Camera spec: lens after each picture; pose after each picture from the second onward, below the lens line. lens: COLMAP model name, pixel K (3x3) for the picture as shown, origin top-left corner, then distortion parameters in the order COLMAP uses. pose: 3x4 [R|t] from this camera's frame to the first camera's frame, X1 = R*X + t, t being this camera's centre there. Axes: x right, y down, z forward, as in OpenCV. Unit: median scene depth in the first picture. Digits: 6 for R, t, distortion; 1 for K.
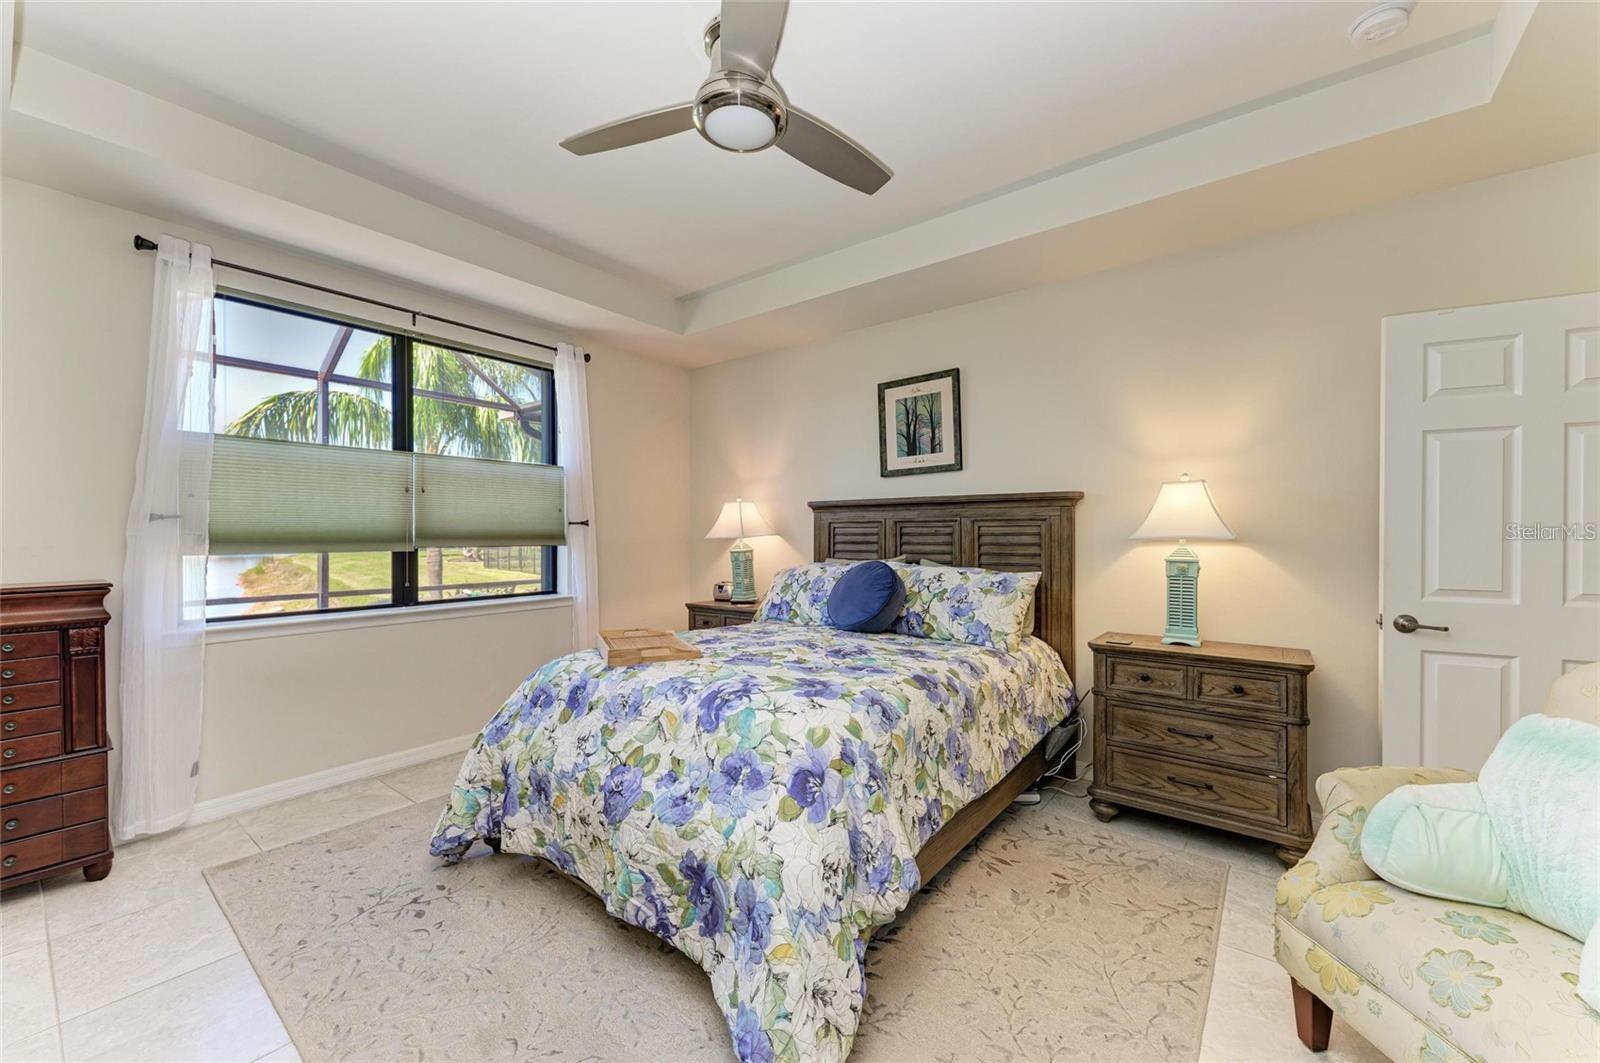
lens RADIAL K [[611.0, 0, 798.1], [0, 611.0, 529.6], [0, 0, 1]] dist [0.012276, -0.001909]
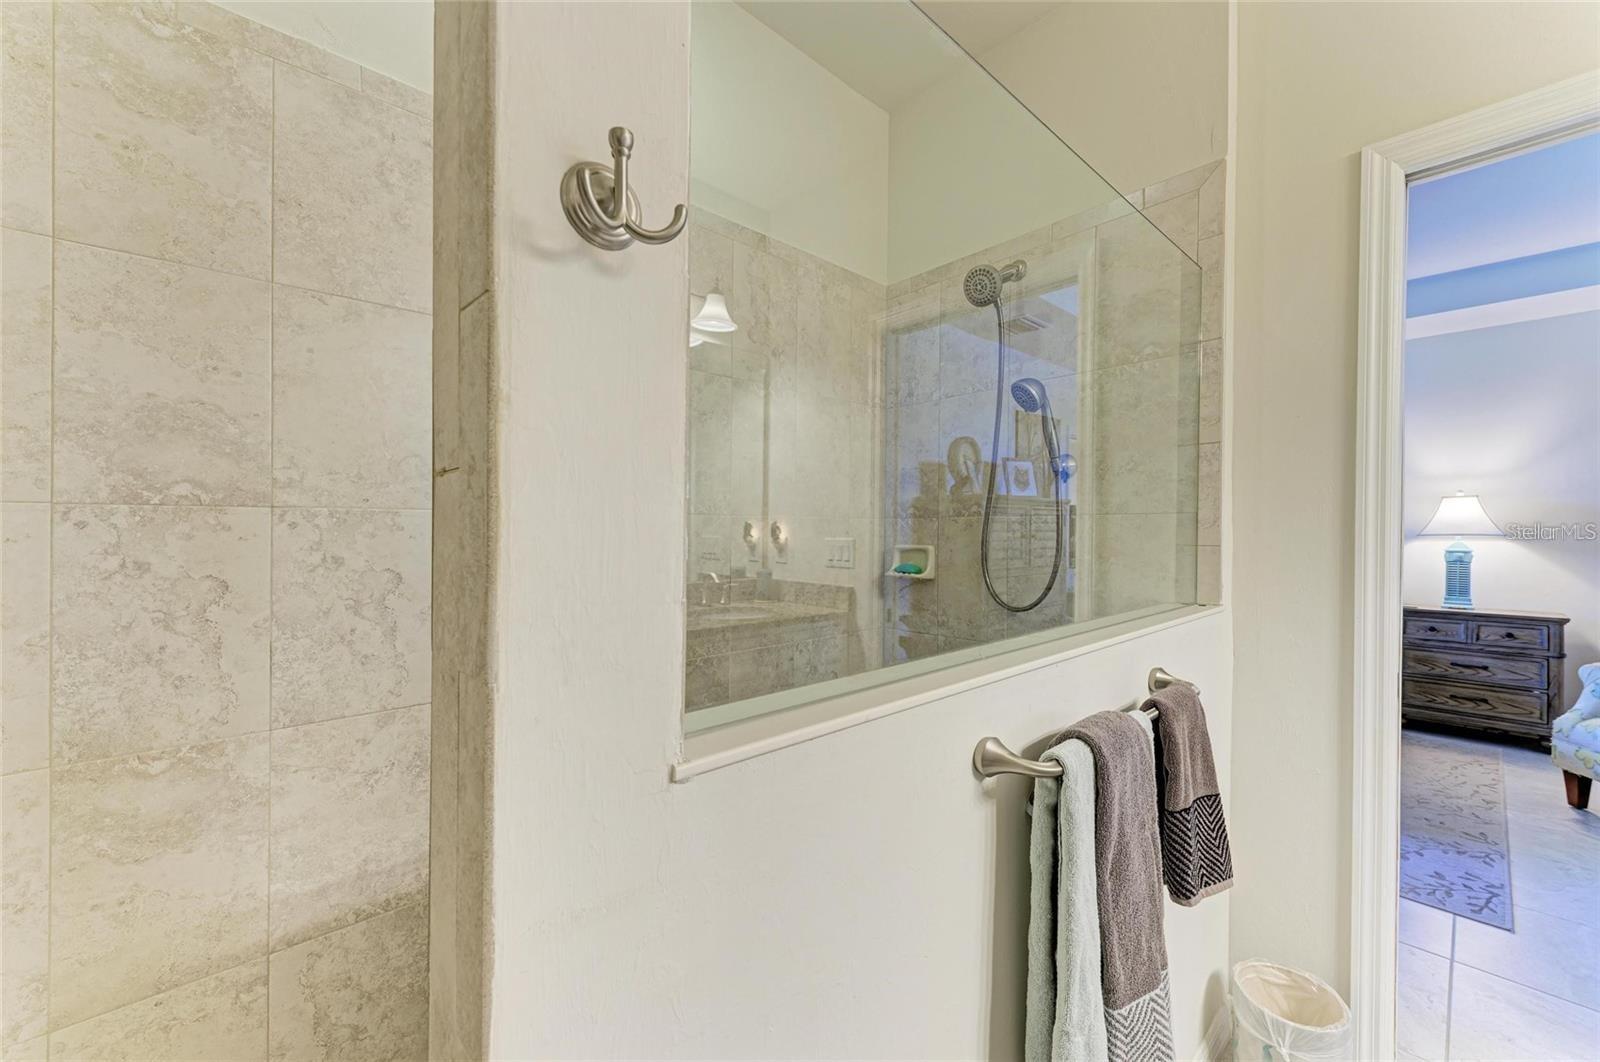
lens RADIAL K [[611.0, 0, 826.9], [0, 611.0, 527.8], [0, 0, 1]] dist [0.012276, -0.001909]
pose [[0.989064, 0.005013, -0.147400, -0.698408], [-0.004715, 0.999986, 0.002375, -0.000131], [0.147410, -0.001654, 0.989074, -0.727590]]
